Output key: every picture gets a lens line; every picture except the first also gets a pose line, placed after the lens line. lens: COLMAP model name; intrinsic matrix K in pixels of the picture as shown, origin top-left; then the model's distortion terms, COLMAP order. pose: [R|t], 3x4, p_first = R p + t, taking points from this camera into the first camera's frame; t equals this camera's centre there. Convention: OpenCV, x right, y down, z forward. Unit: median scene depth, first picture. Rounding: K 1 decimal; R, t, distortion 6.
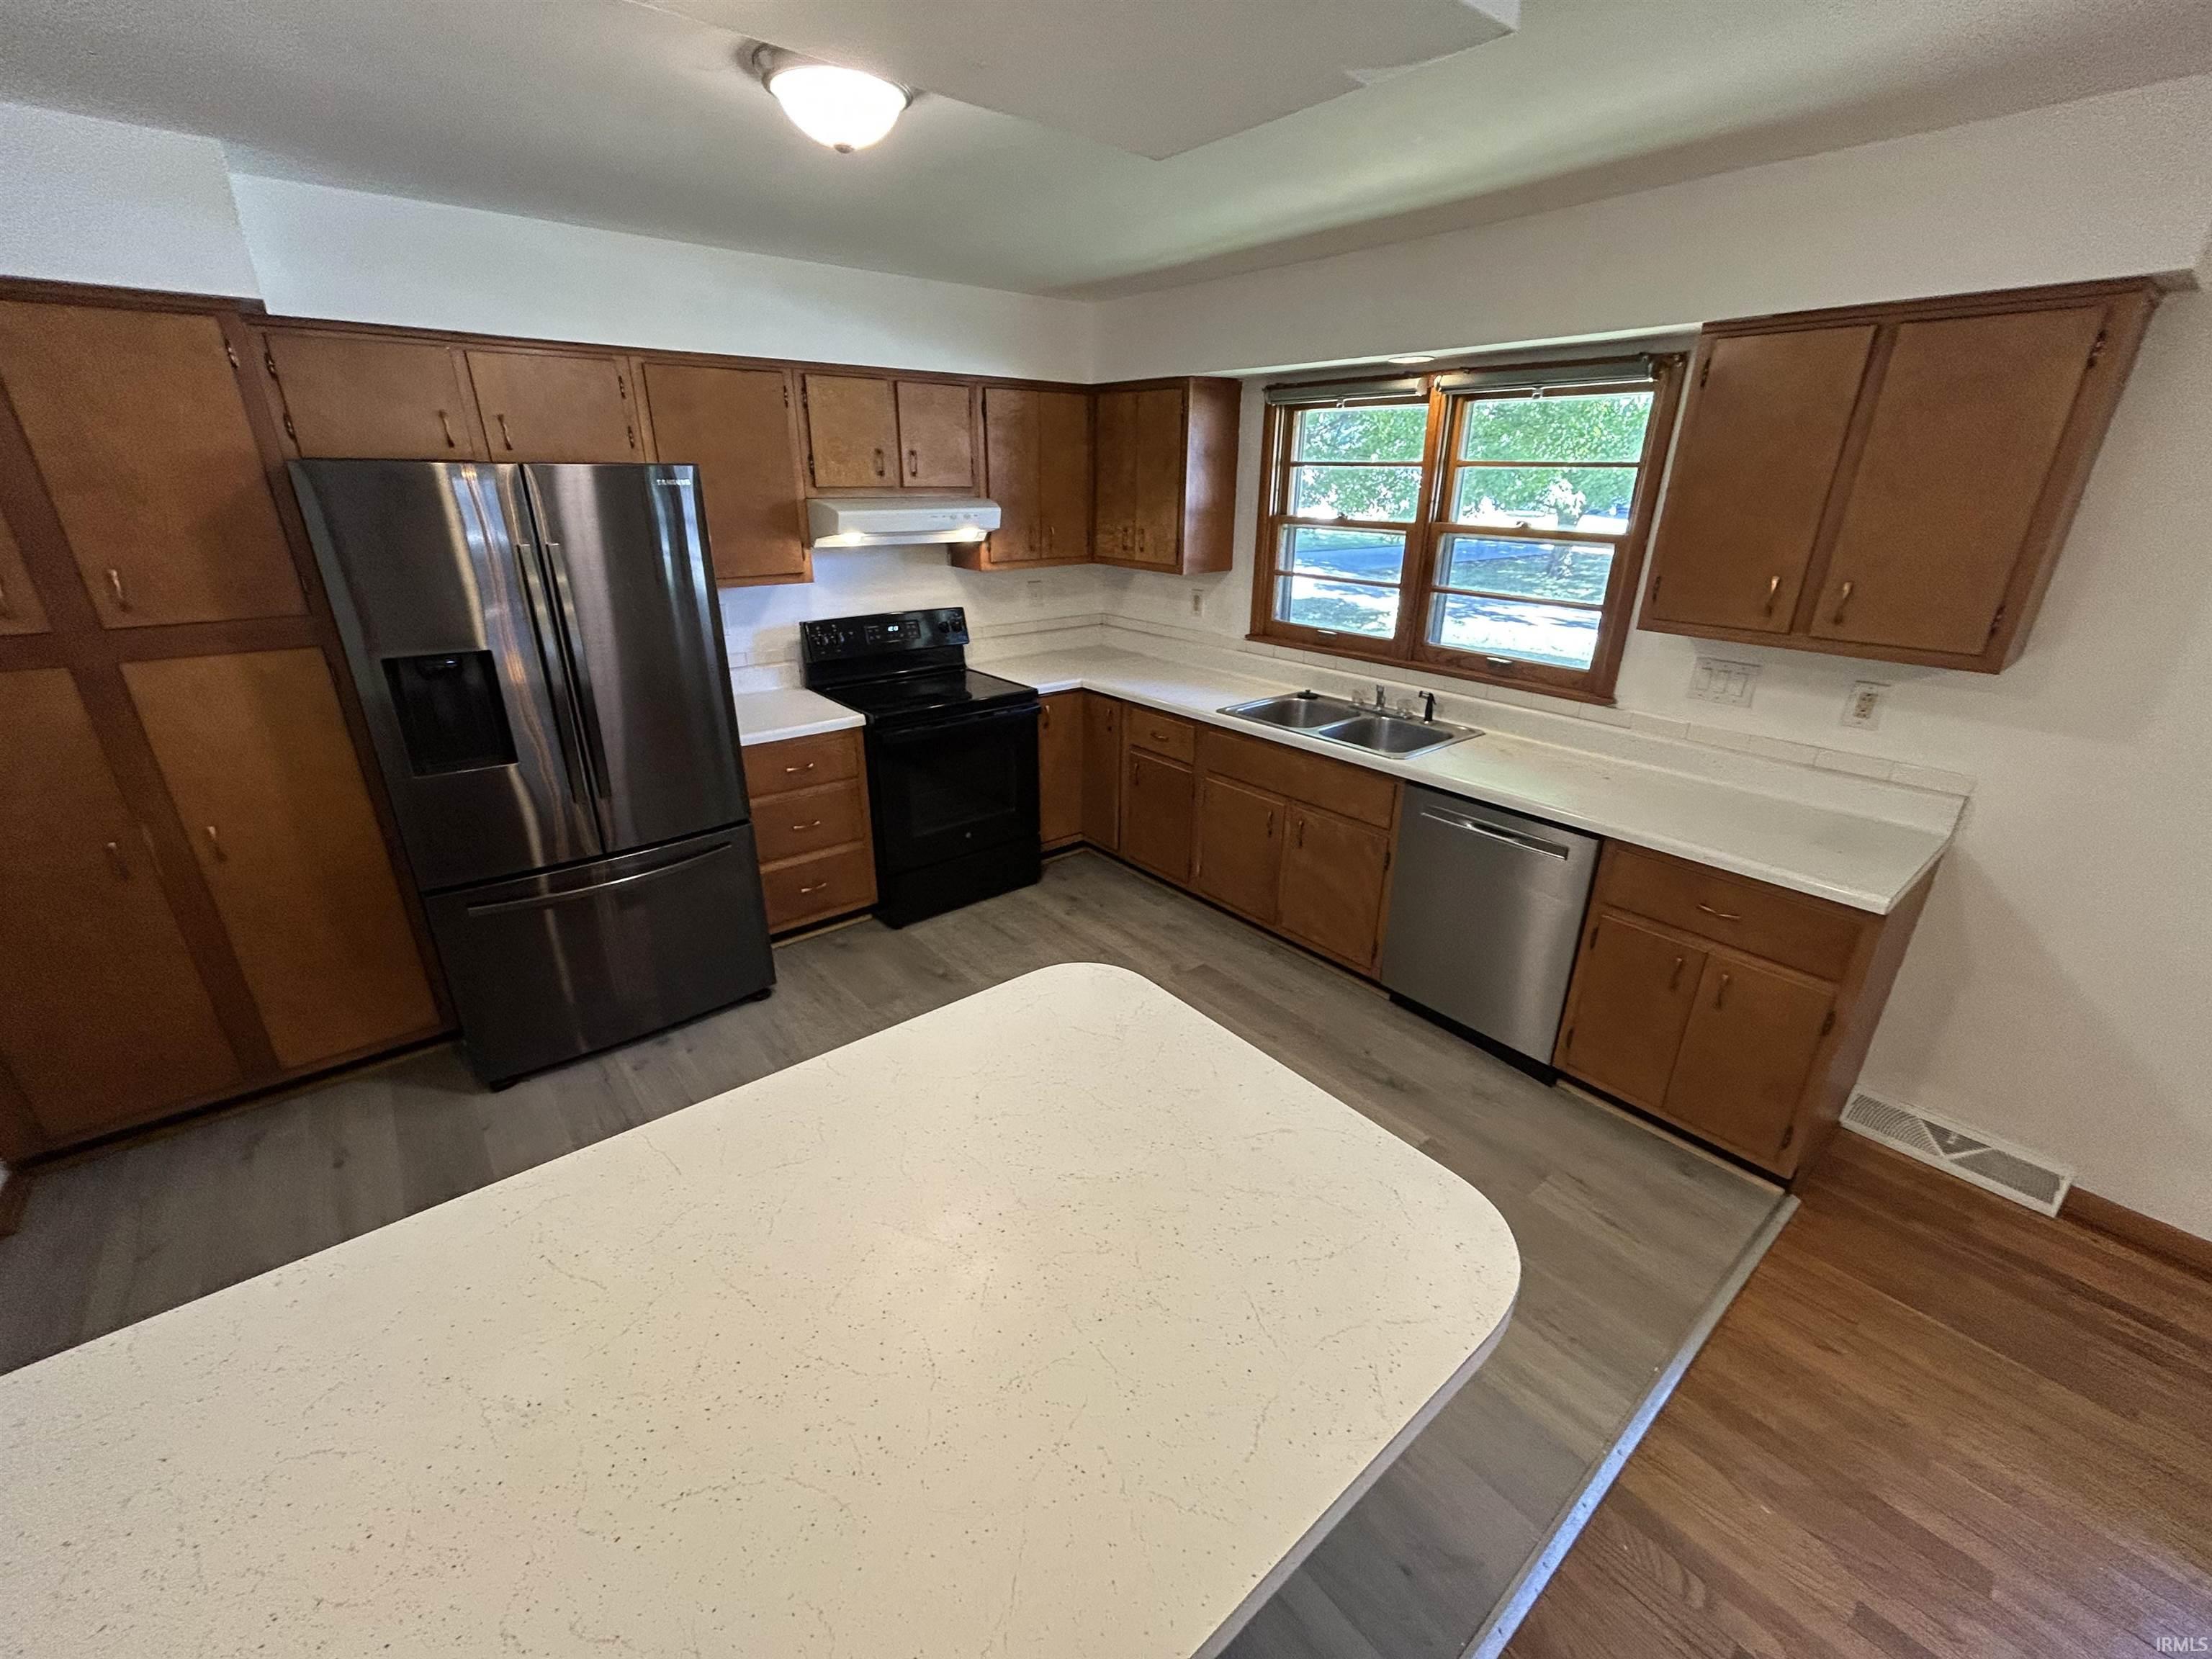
lens RADIAL K [[902.7, 0, 1112.4], [0, 902.7, 831.4], [0, 0, 1]] dist [0.001642, 0.001720]
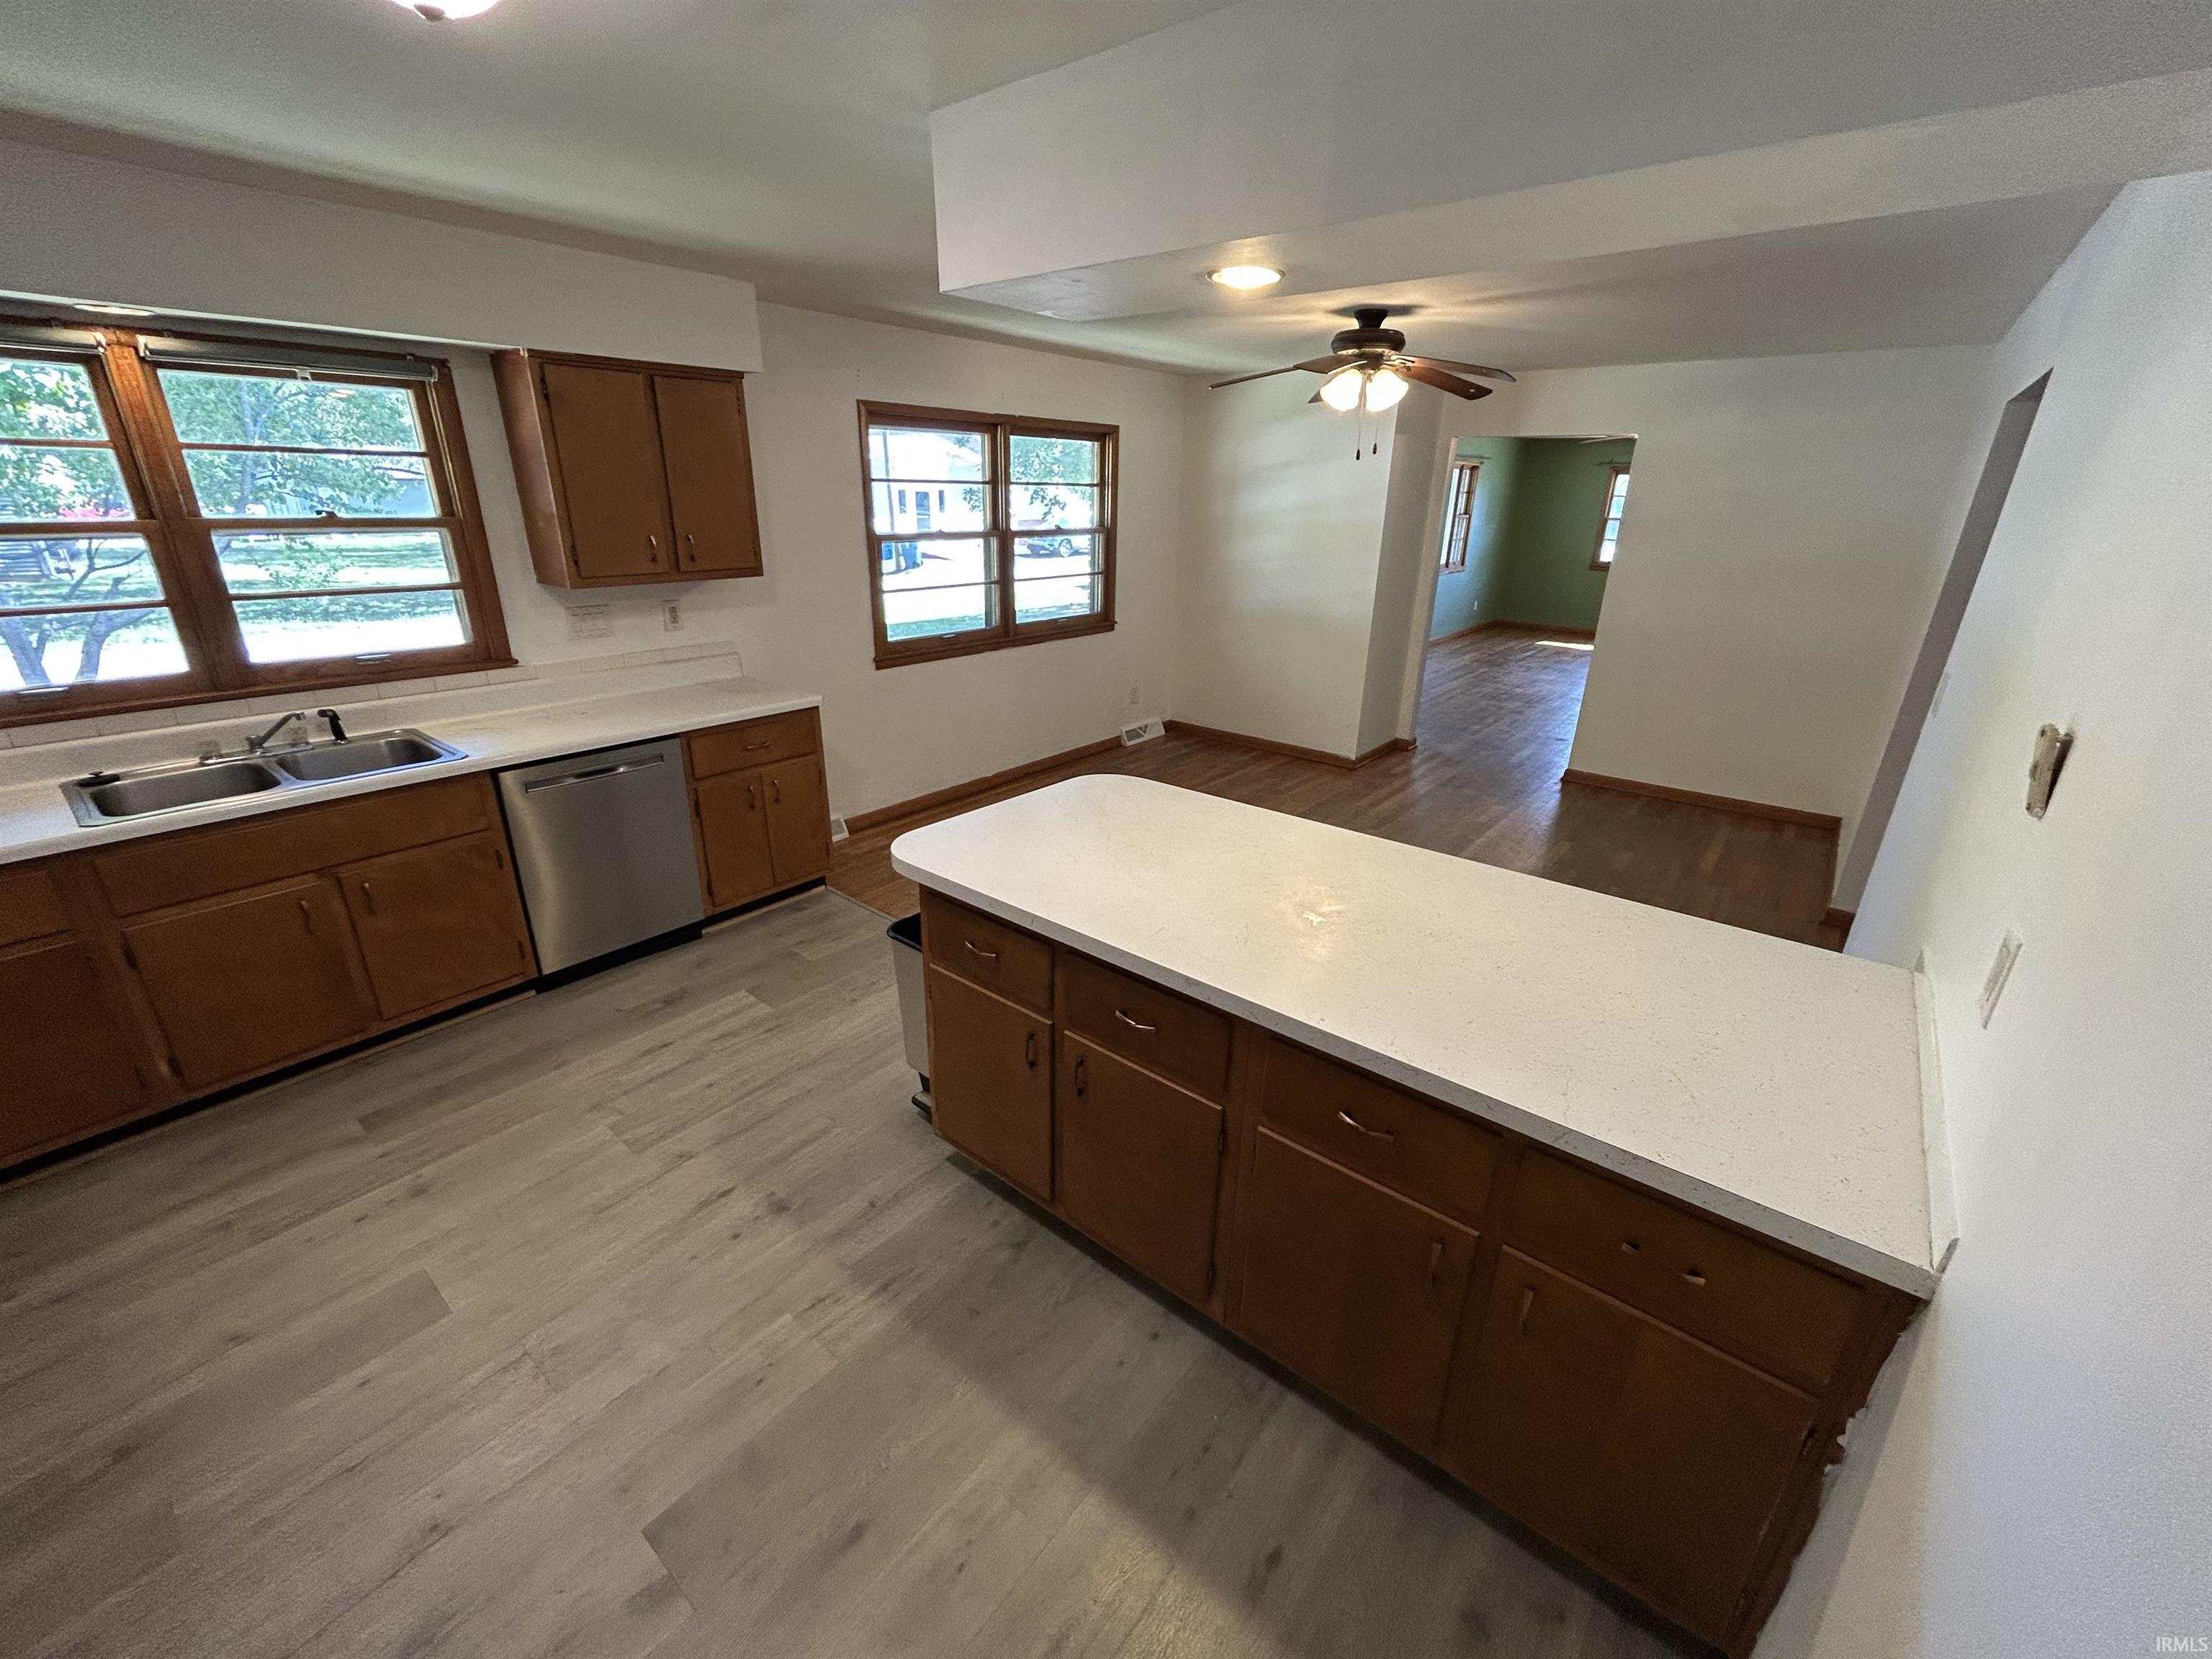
lens RADIAL K [[902.7, 0, 1106.9], [0, 902.7, 832.1], [0, 0, 1]] dist [0.001642, 0.001720]
pose [[-0.189680, -0.371219, 0.908965, -0.744422], [0.344958, 0.841557, 0.415674, -0.183647], [-0.919253, 0.392400, -0.031572, 0.437775]]
